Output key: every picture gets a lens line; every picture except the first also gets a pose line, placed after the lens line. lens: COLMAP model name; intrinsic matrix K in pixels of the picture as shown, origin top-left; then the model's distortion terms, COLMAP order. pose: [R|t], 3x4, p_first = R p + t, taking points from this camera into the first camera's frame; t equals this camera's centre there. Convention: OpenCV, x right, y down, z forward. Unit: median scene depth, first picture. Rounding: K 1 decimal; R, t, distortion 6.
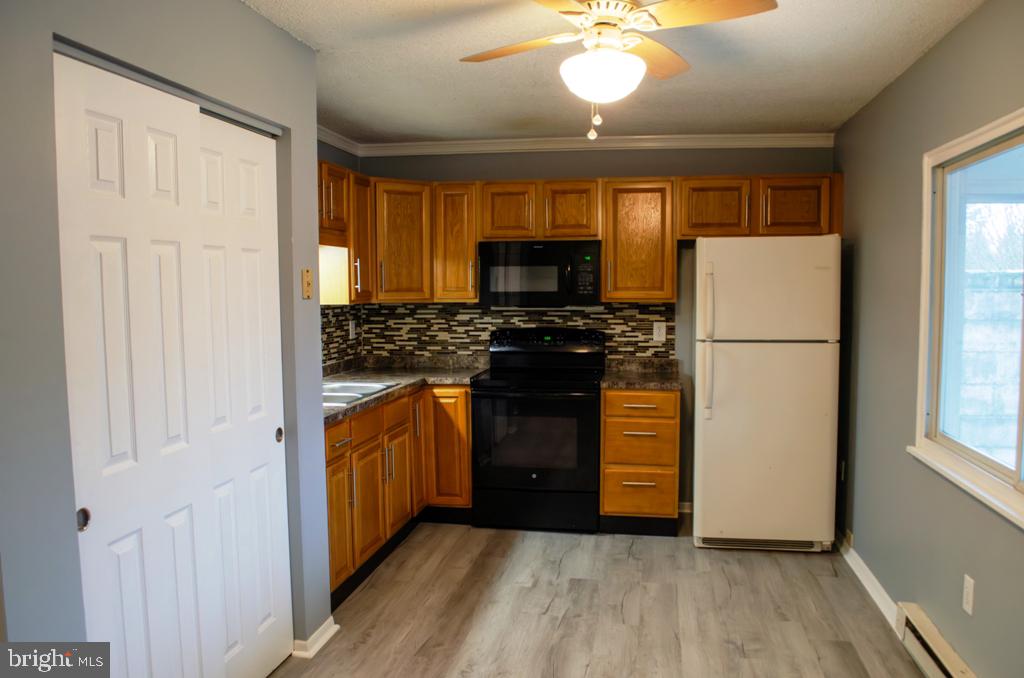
lens RADIAL K [[831.2, 0, 543.8], [0, 831.2, 345.8], [0, 0, 1]] dist [-0.079668, 0.011641]
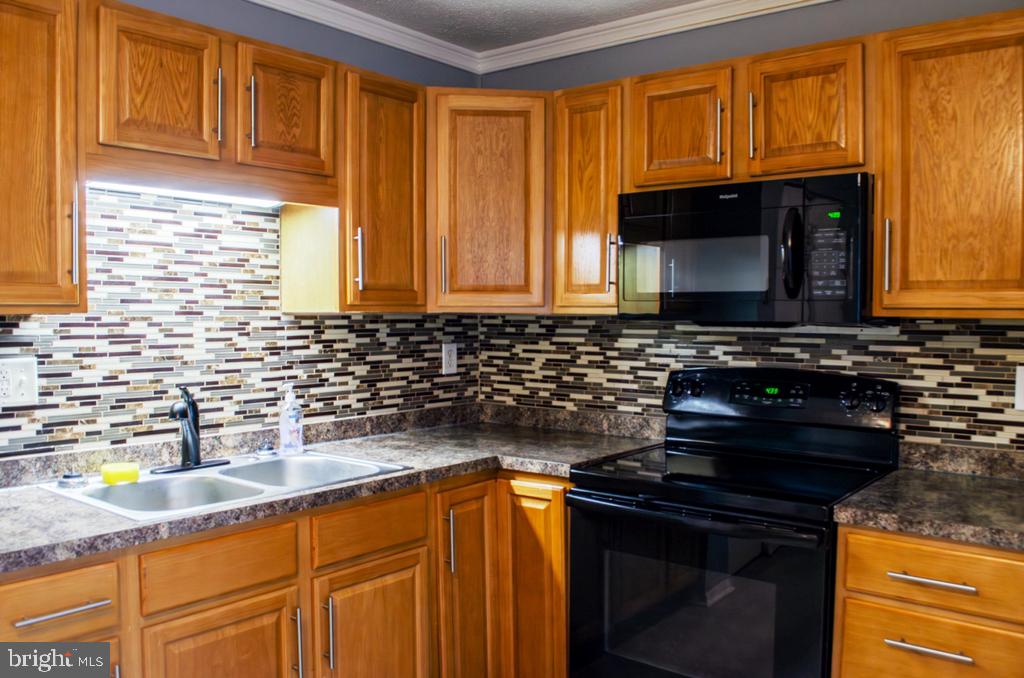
lens RADIAL K [[831.2, 0, 543.8], [0, 831.2, 345.8], [0, 0, 1]] dist [-0.079668, 0.011641]
pose [[0.863162, 0.028130, -0.504143, 0.135375], [-0.044447, 0.998804, -0.020369, -0.020098], [0.502967, 0.039989, 0.863380, 0.529294]]
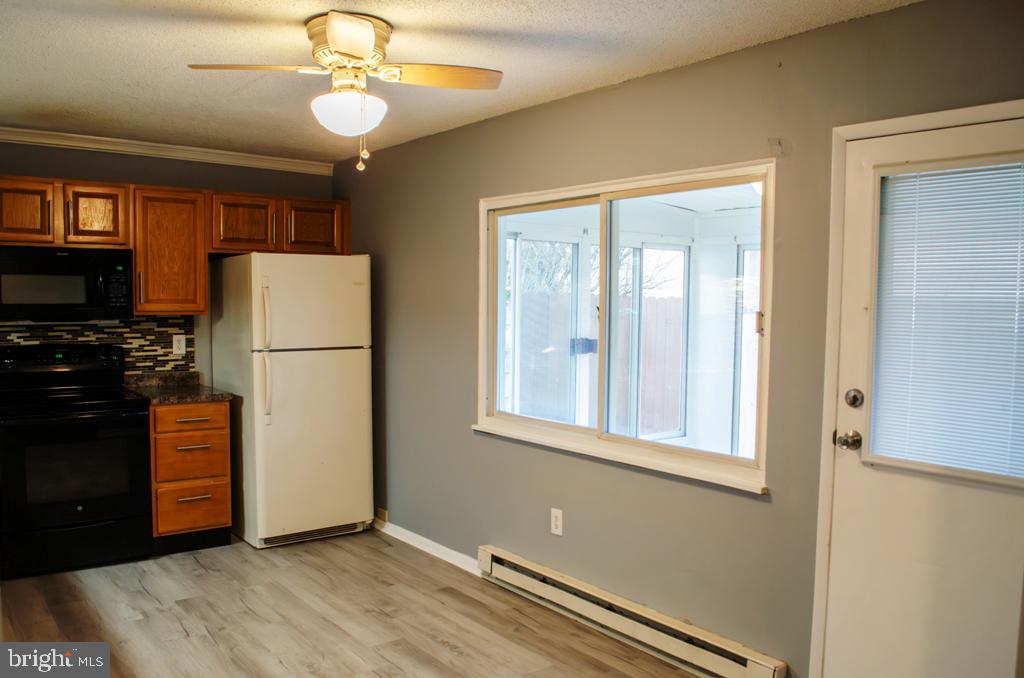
lens RADIAL K [[831.2, 0, 543.8], [0, 831.2, 345.8], [0, 0, 1]] dist [-0.079668, 0.011641]
pose [[0.664939, -0.032484, 0.746191, -0.305583], [0.043196, 0.999054, 0.004999, -0.001834], [-0.745647, 0.028908, 0.665714, 0.031628]]
